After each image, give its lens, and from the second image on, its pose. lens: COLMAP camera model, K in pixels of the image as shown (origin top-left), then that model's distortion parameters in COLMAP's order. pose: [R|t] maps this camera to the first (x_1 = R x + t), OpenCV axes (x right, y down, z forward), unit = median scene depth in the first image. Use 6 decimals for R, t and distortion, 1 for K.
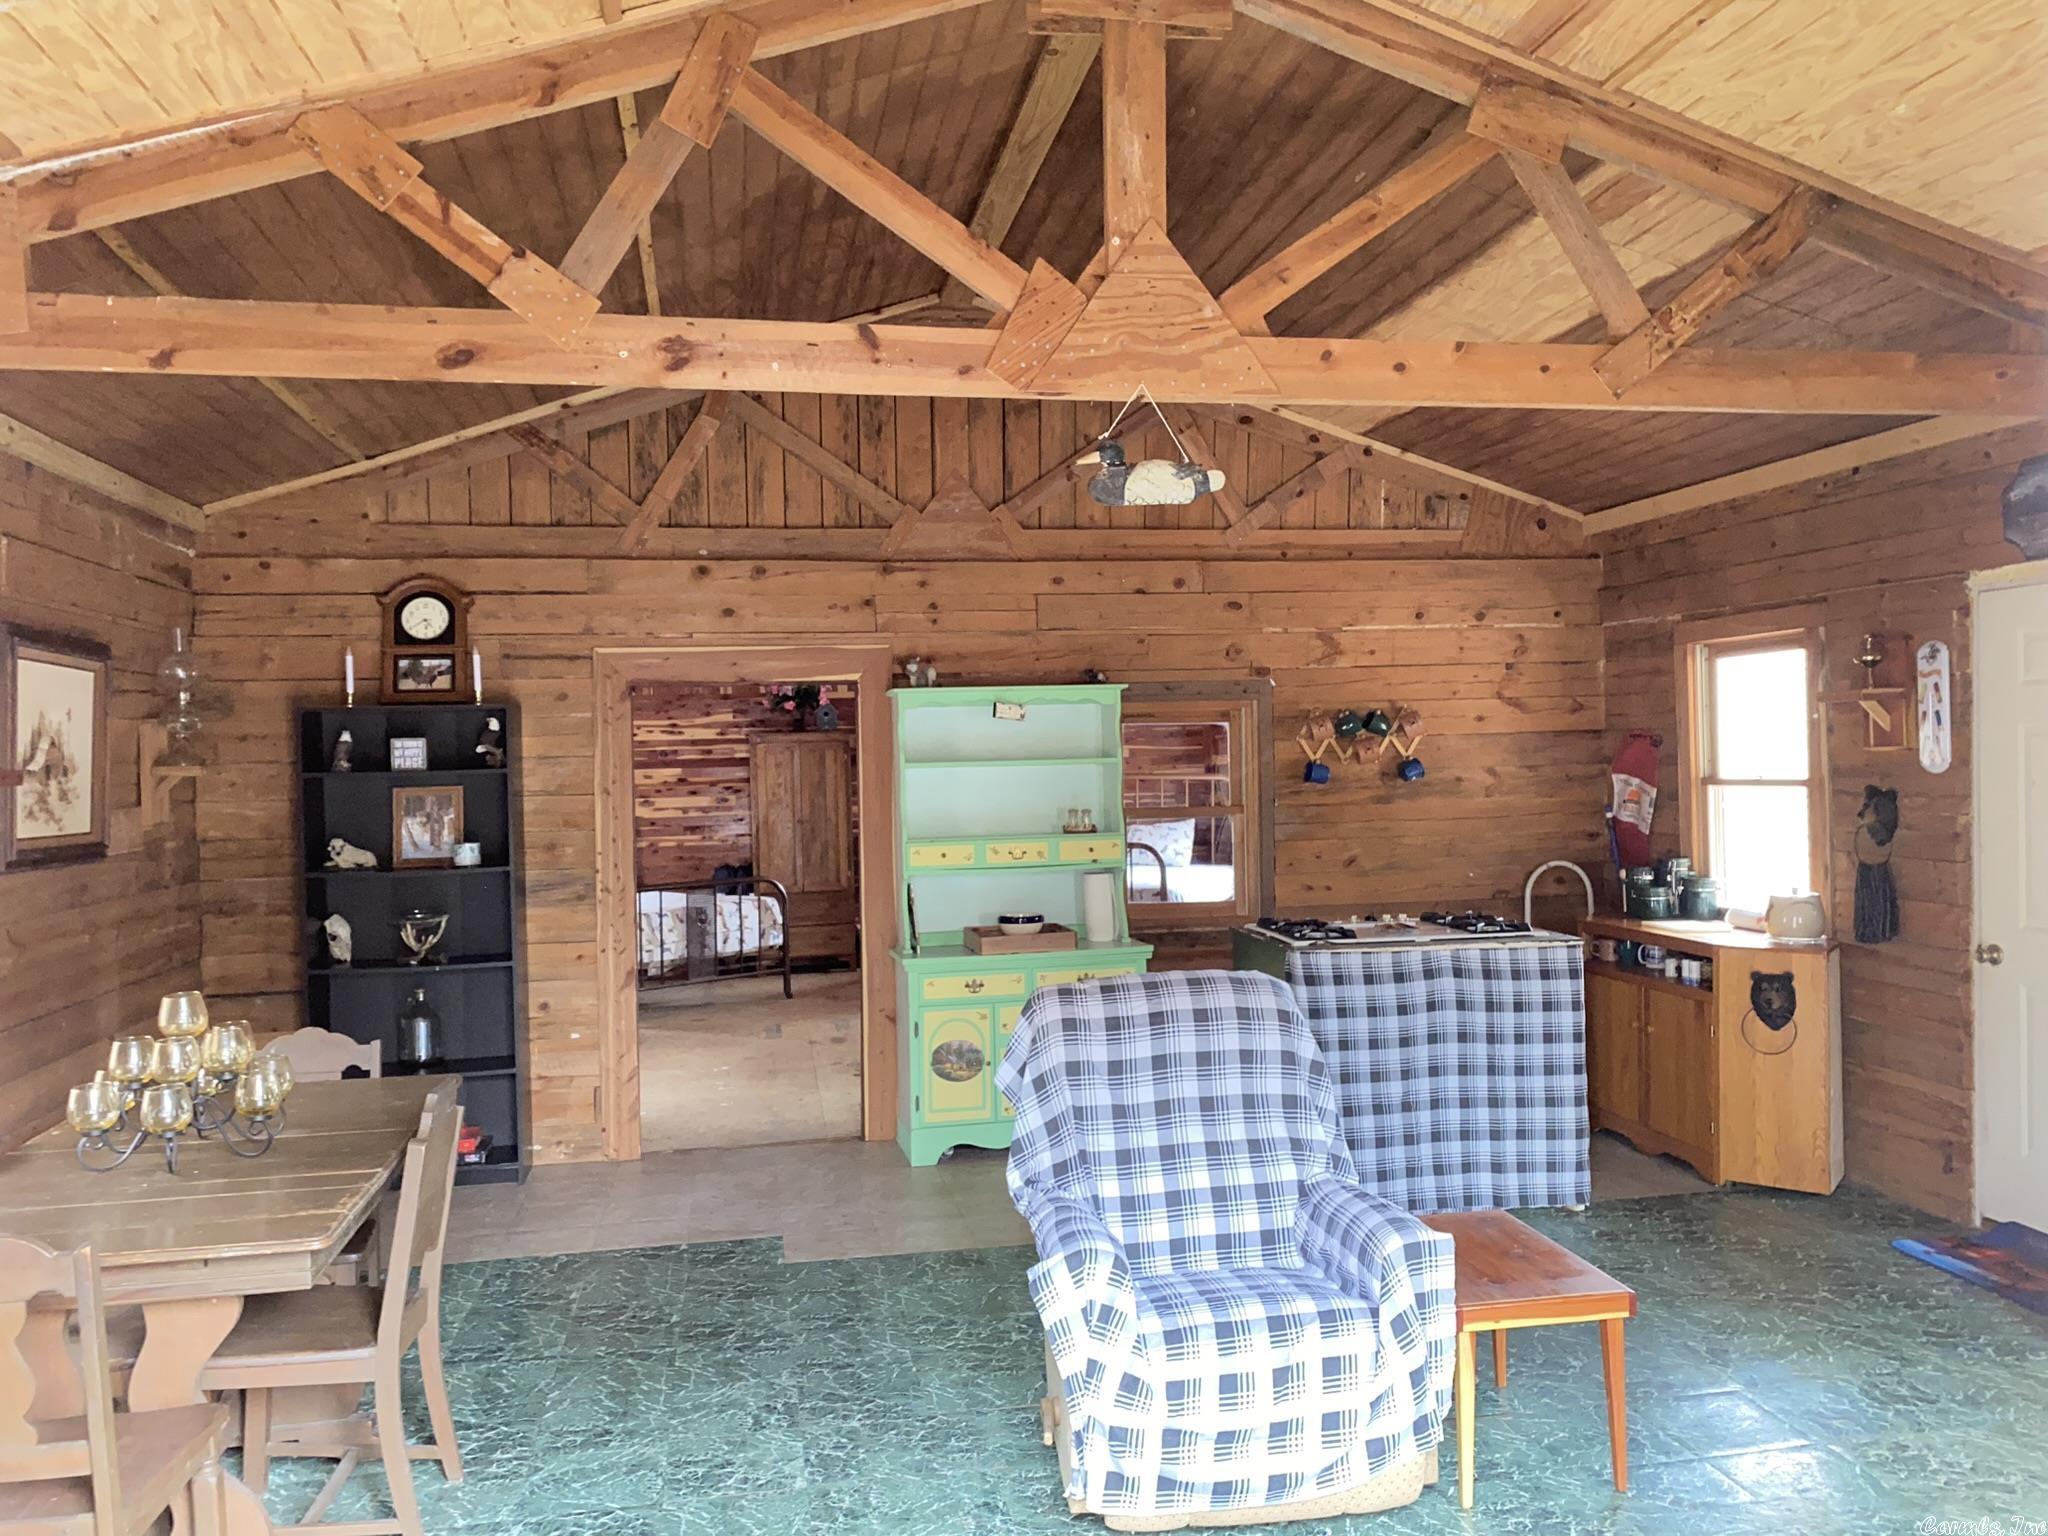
lens RADIAL K [[1520.2, 0, 1024.0], [0, 1520.2, 768.0], [0, 0, 1]] dist [0.009106, 0.003224]
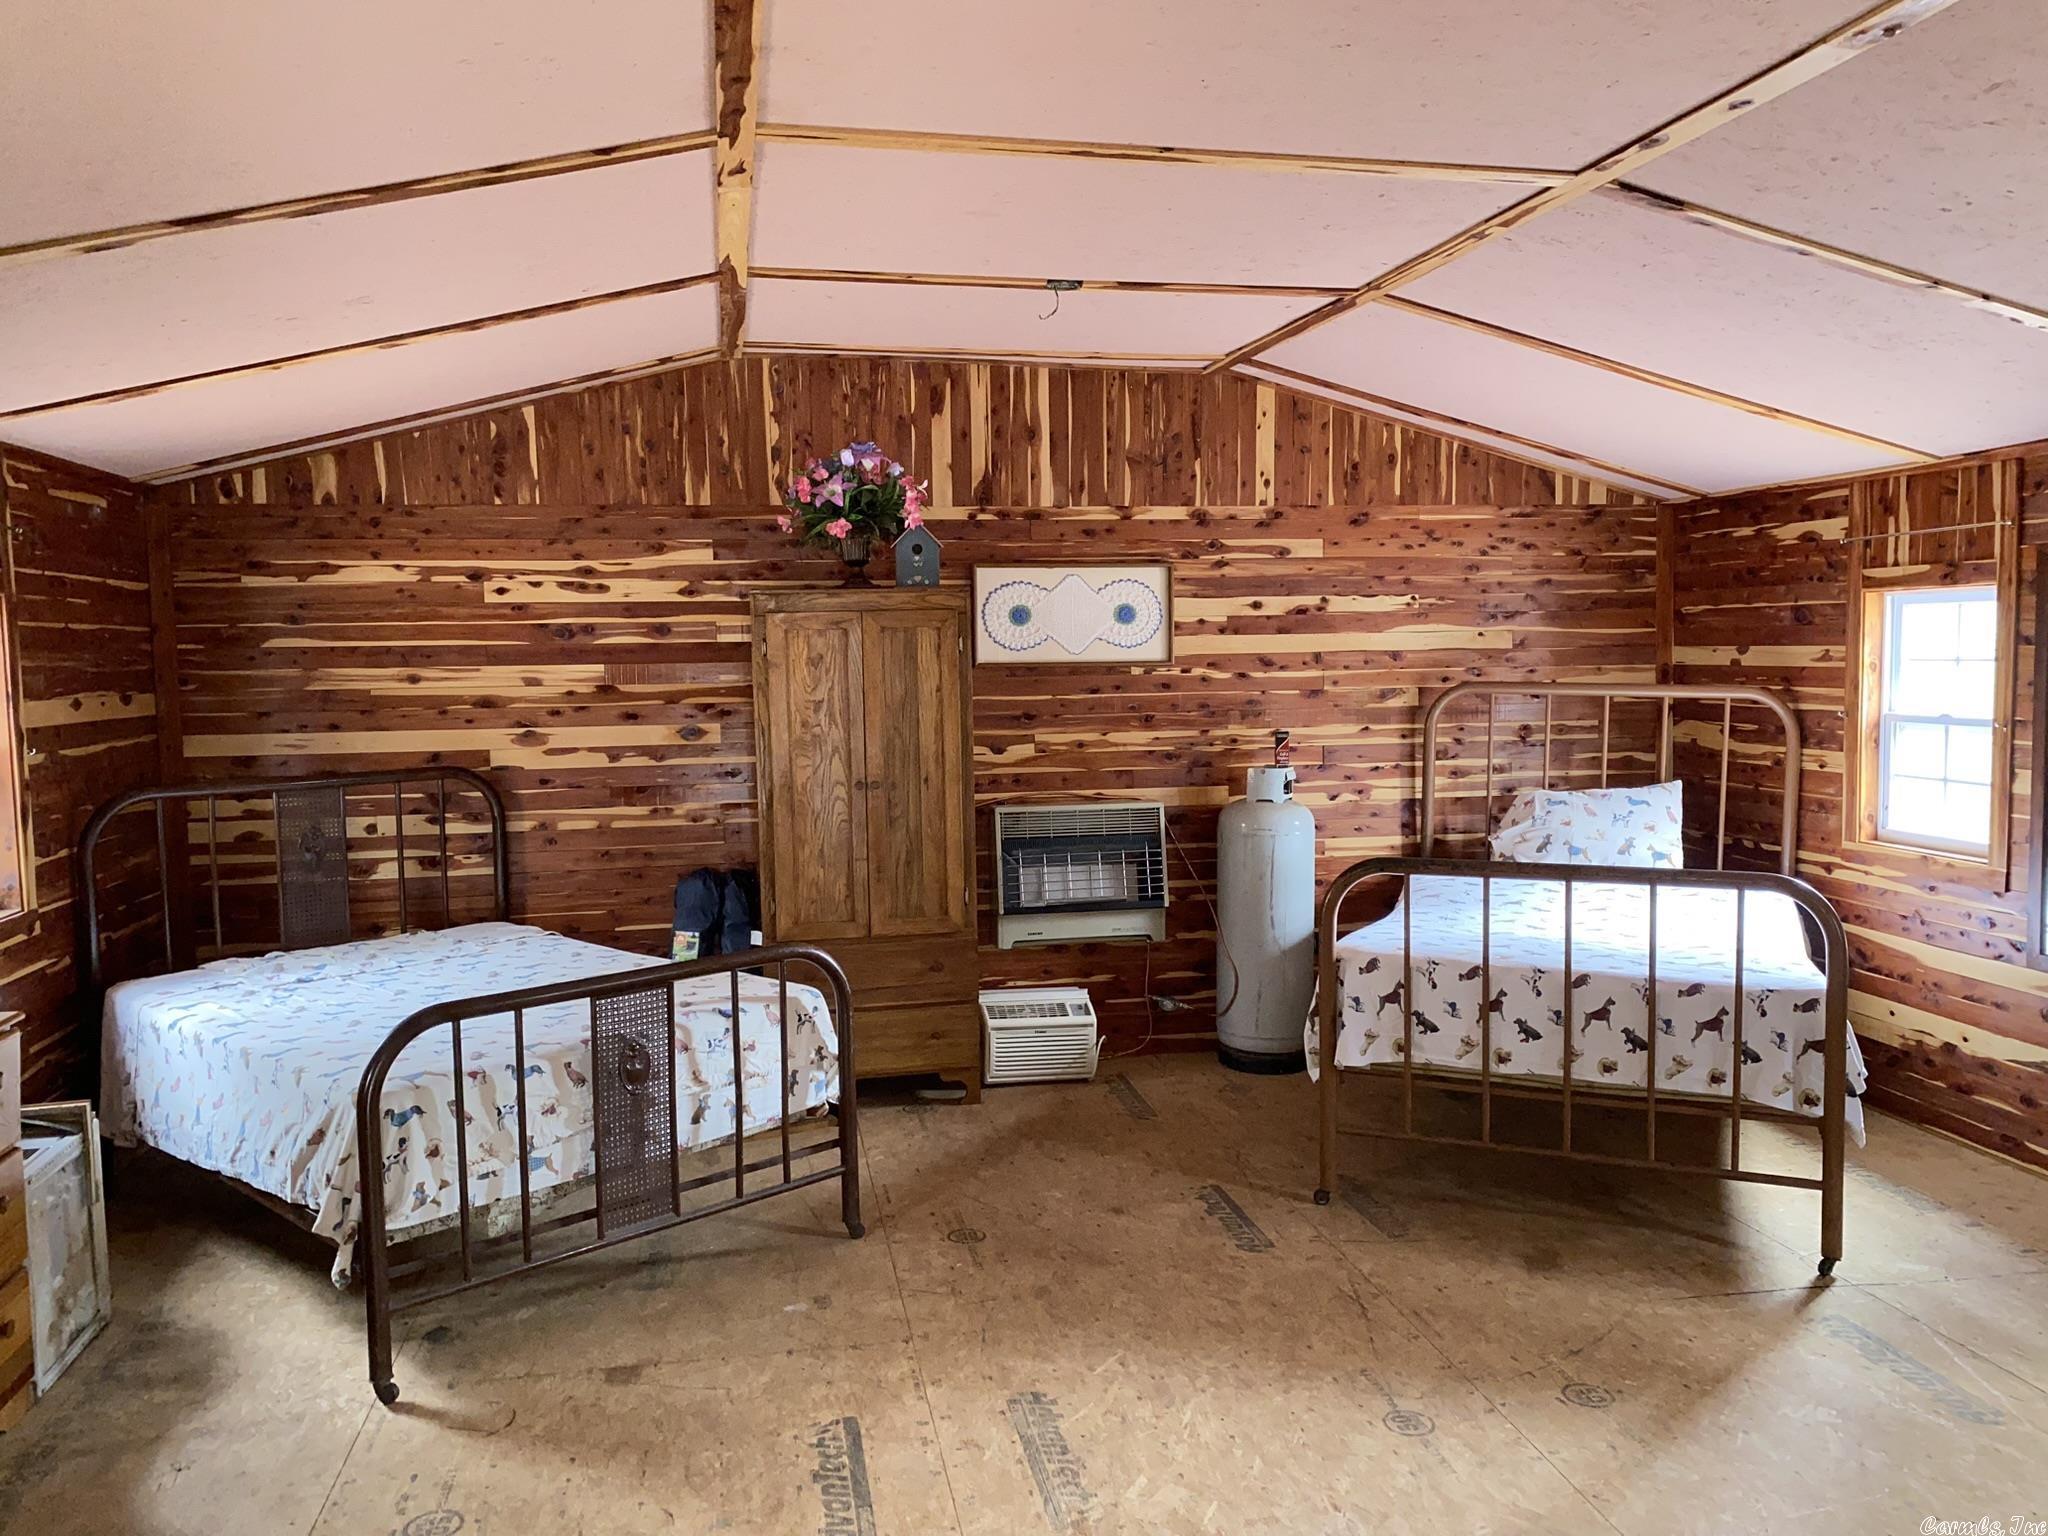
lens RADIAL K [[1520.2, 0, 1024.0], [0, 1520.2, 768.0], [0, 0, 1]] dist [0.009106, 0.003224]
pose [[0.999900, 0.008013, 0.011650, -0.102813], [-0.008903, 0.996879, 0.078440, -0.005995], [-0.010985, -0.078536, 0.996851, 0.537851]]
